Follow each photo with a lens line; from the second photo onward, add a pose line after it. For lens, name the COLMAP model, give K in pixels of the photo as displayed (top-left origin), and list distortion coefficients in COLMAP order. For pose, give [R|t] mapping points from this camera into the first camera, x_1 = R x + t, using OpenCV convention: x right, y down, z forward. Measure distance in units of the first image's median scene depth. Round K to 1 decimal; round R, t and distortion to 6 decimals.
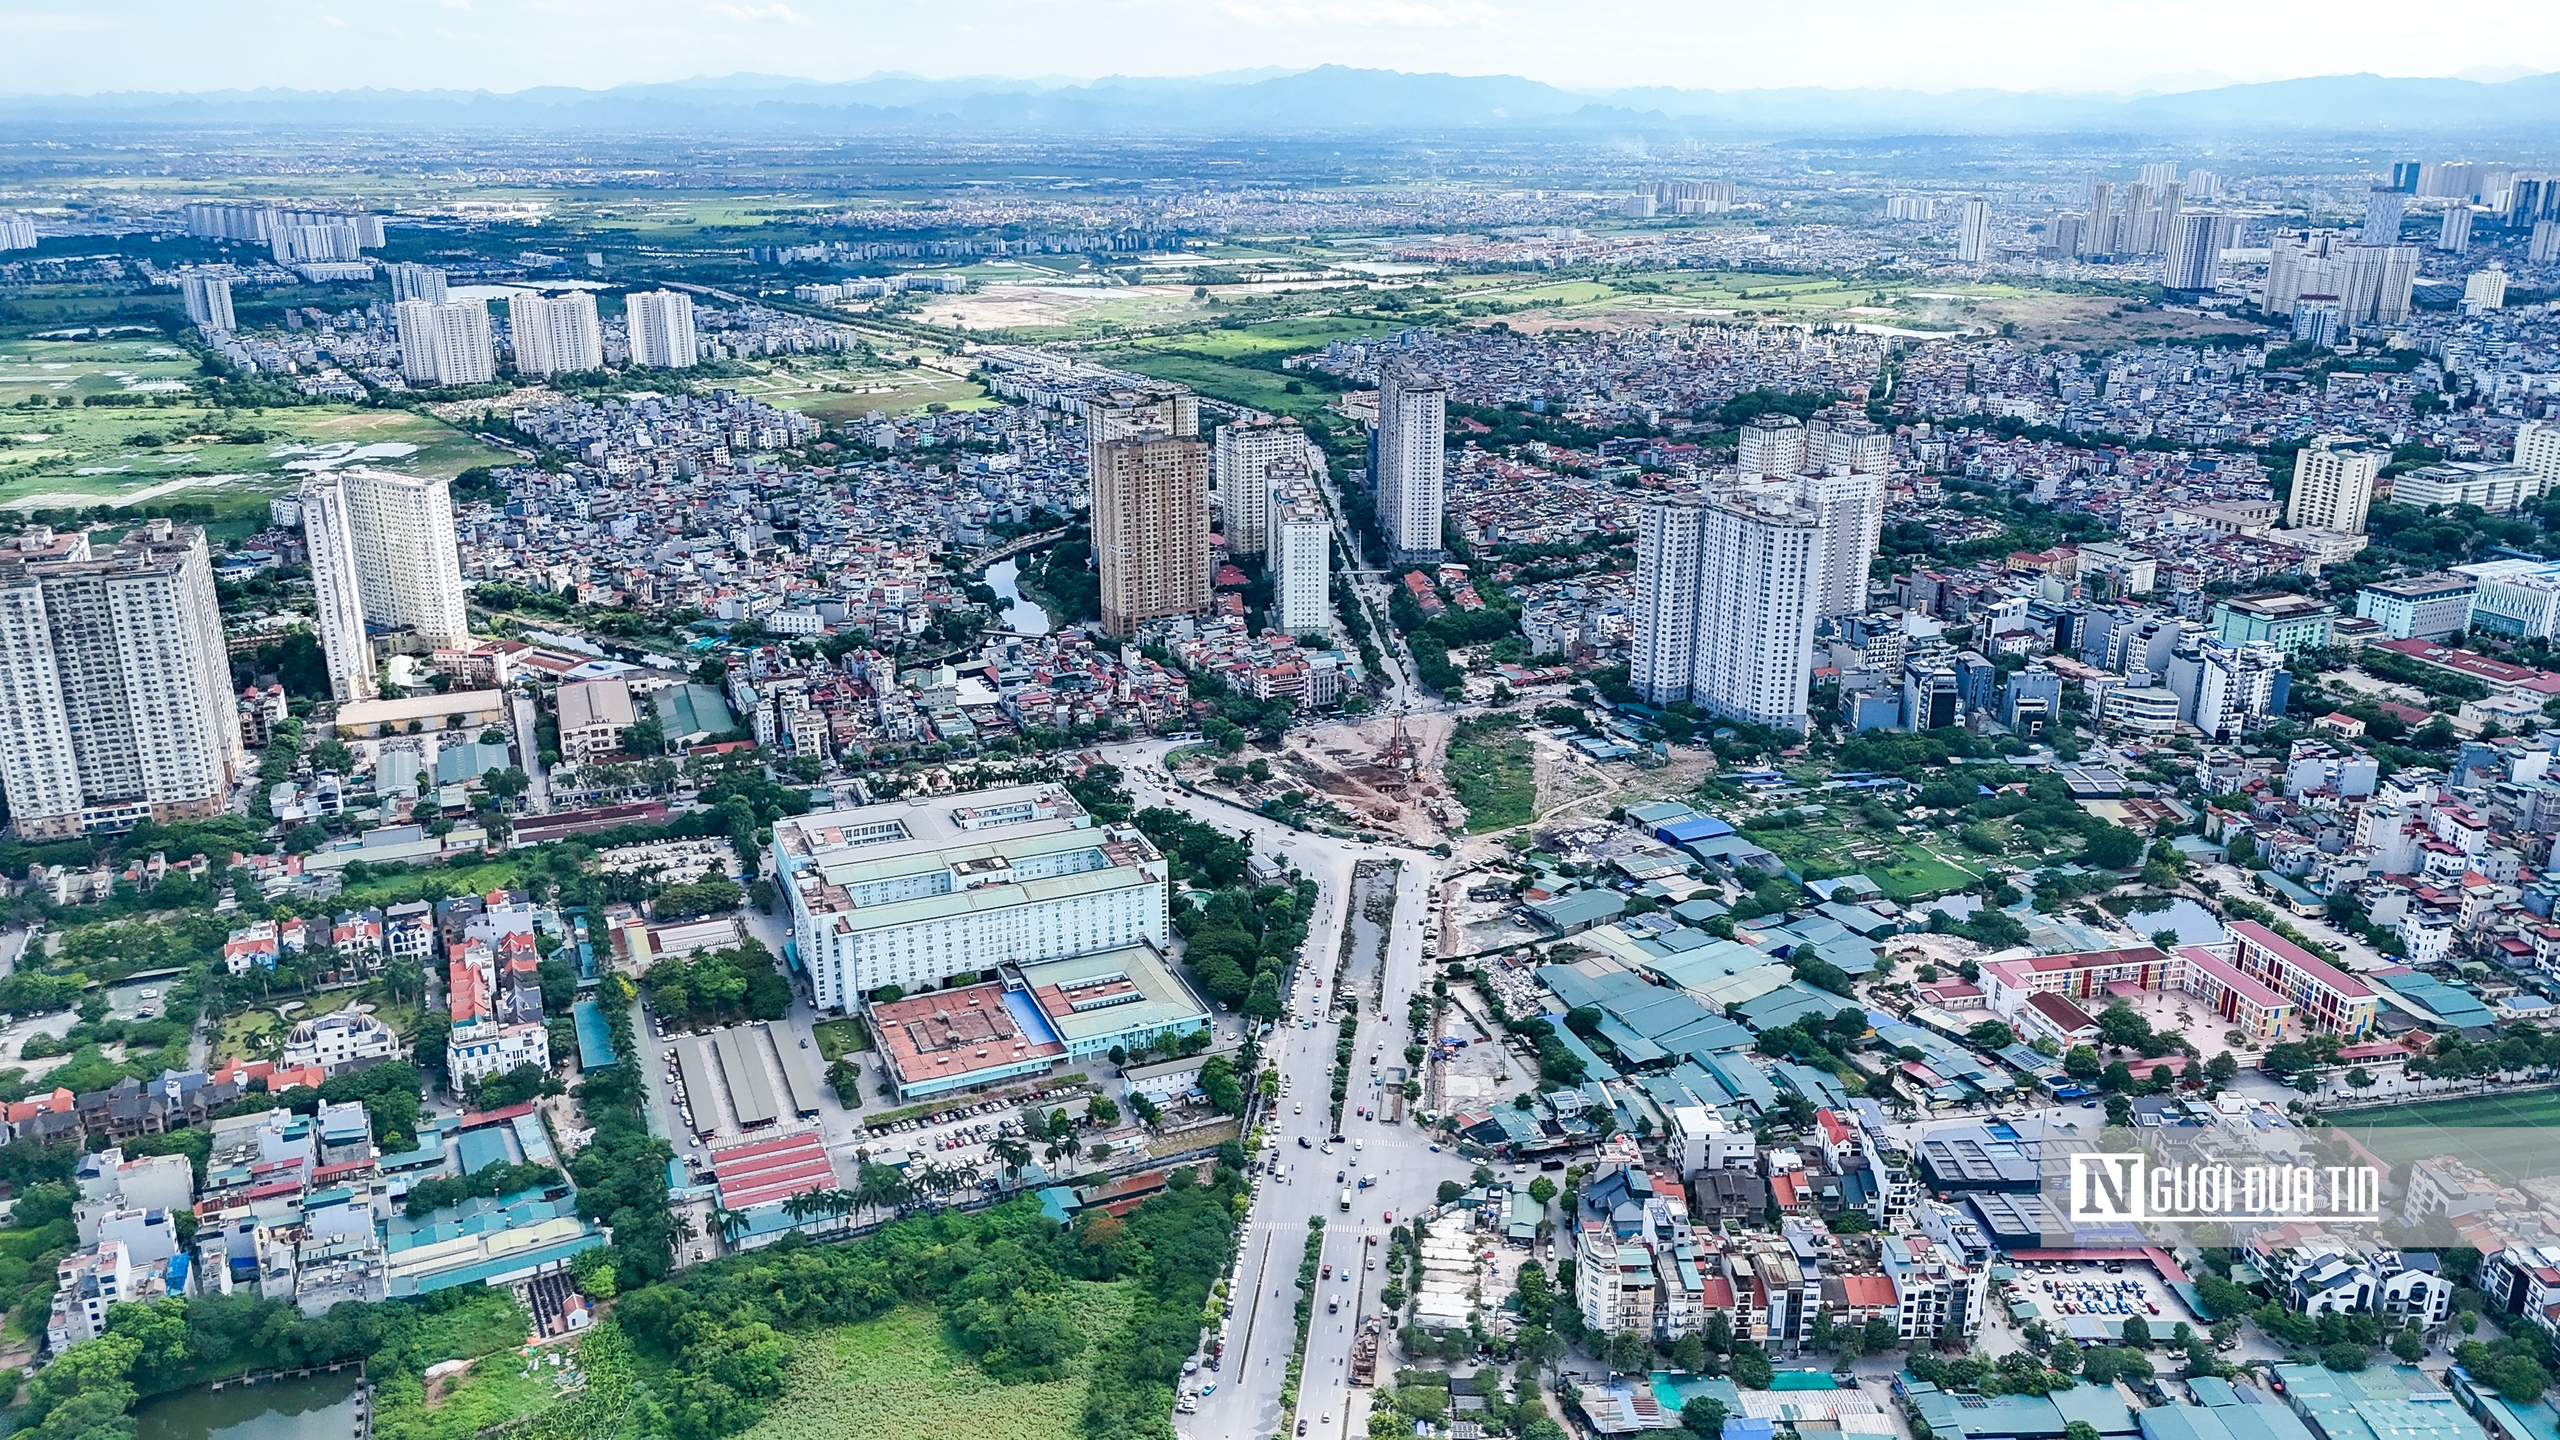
lens RADIAL K [[1885.6, 0, 1277.5], [0, 1885.6, 718.3], [0, 0, 1]] dist [0.130818, -0.210659]
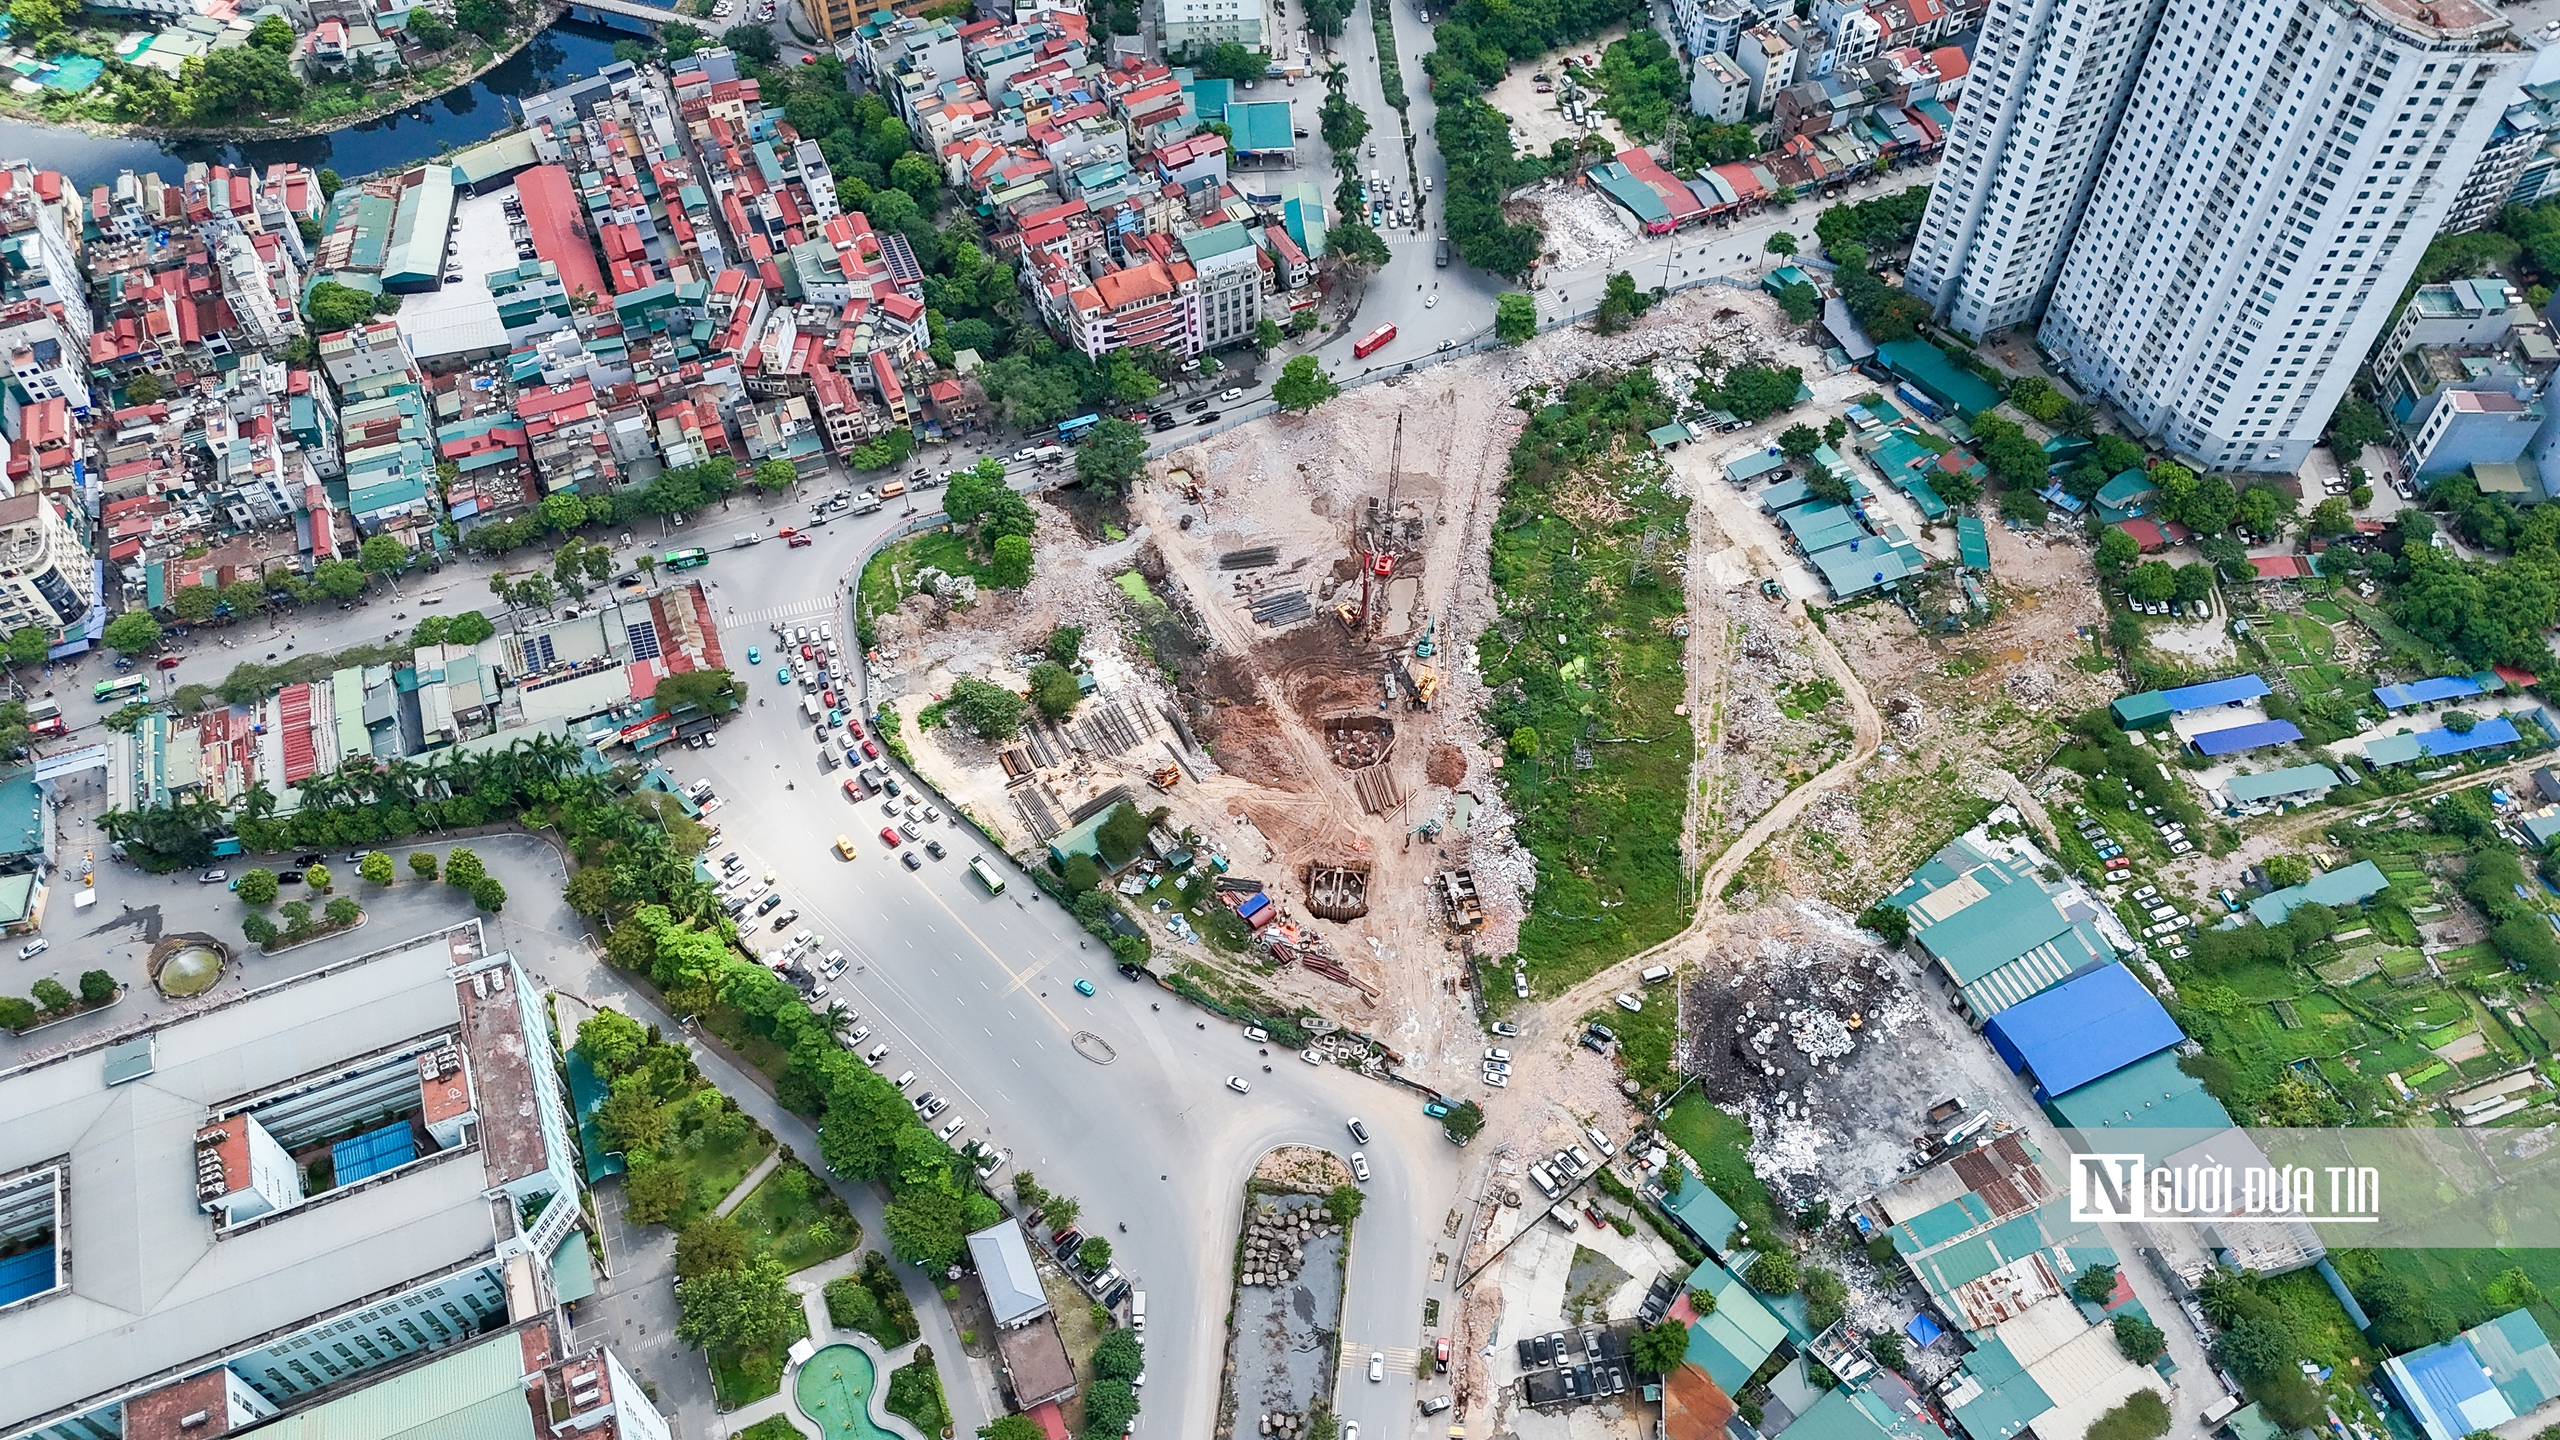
lens RADIAL K [[1885.6, 0, 1277.5], [0, 1885.6, 718.3], [0, 0, 1]] dist [0.130818, -0.210659]
pose [[0.999882, -0.001120, -0.015315, 0.045947], [0.009407, 0.832961, 0.553251, -0.198992], [0.012137, -0.553330, 0.832874, 0.605729]]
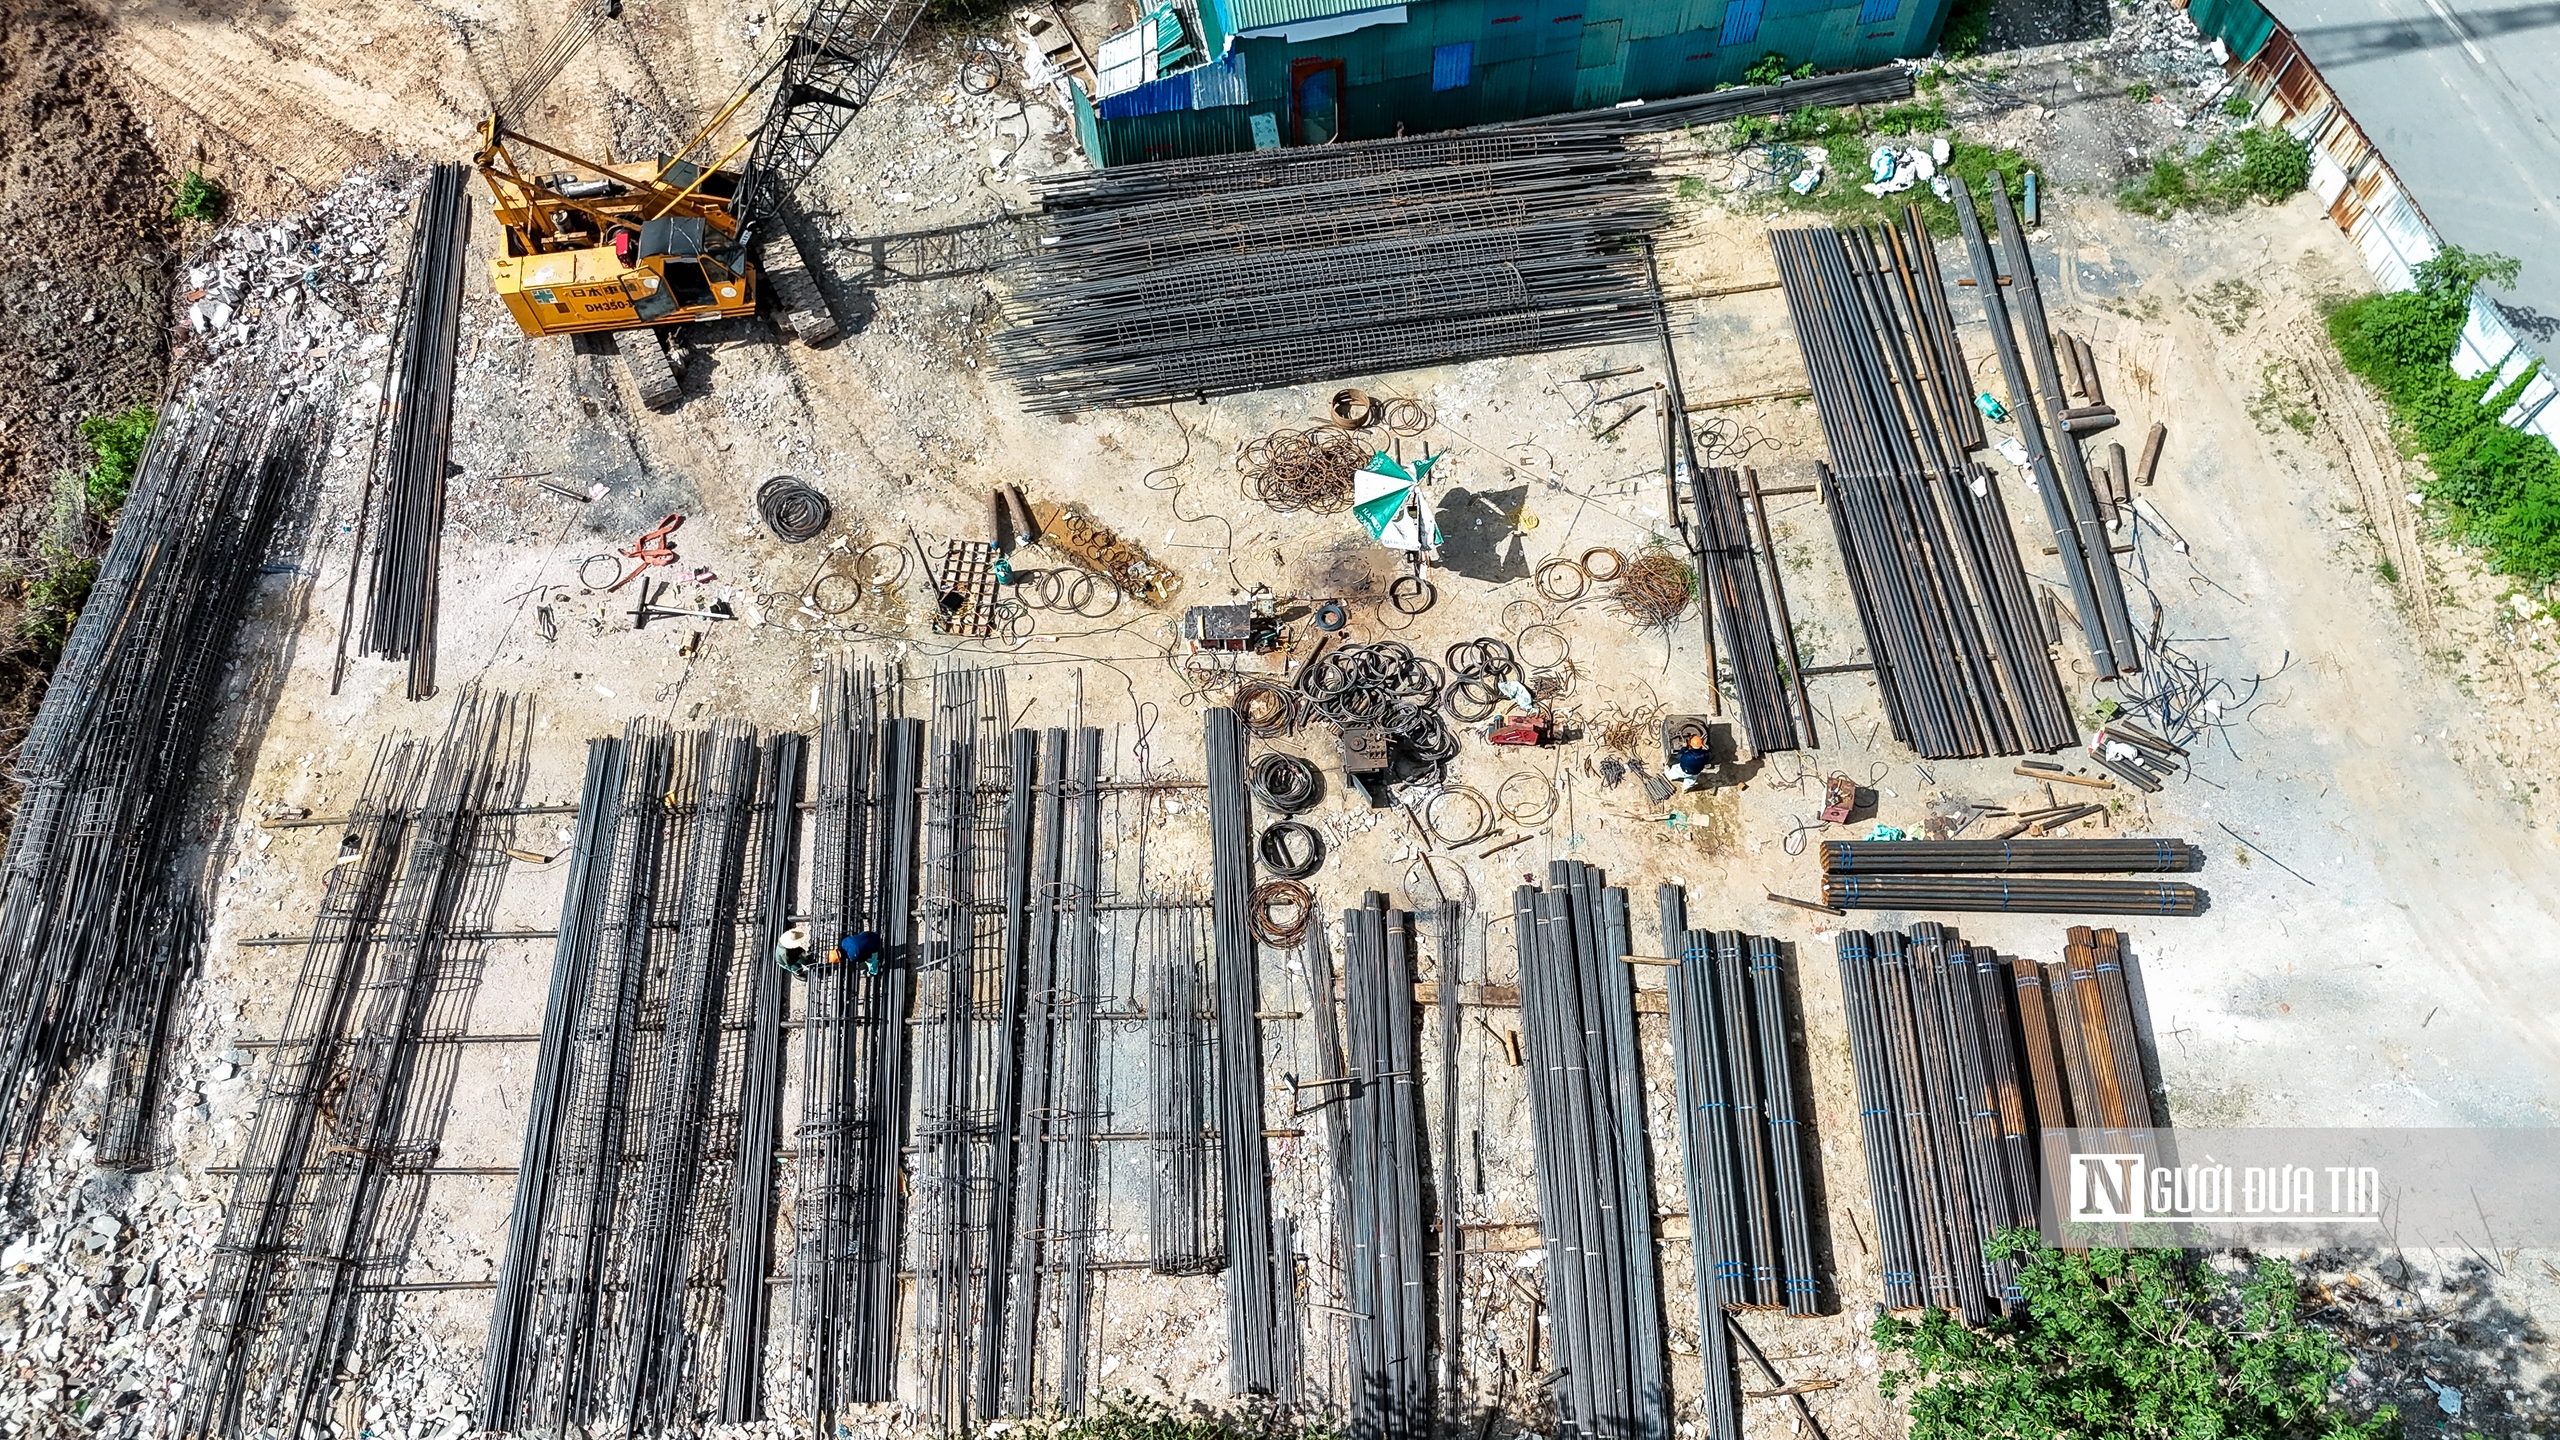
lens RADIAL K [[1885.6, 0, 1277.5], [0, 1885.6, 718.3], [0, 0, 1]] dist [0.130818, -0.210659]
pose [[-0.882319, -0.411017, 0.229299, -0.010743], [0.165439, 0.185256, 0.968664, -0.000670], [-0.440616, 0.892606, -0.095457, 0.944634]]
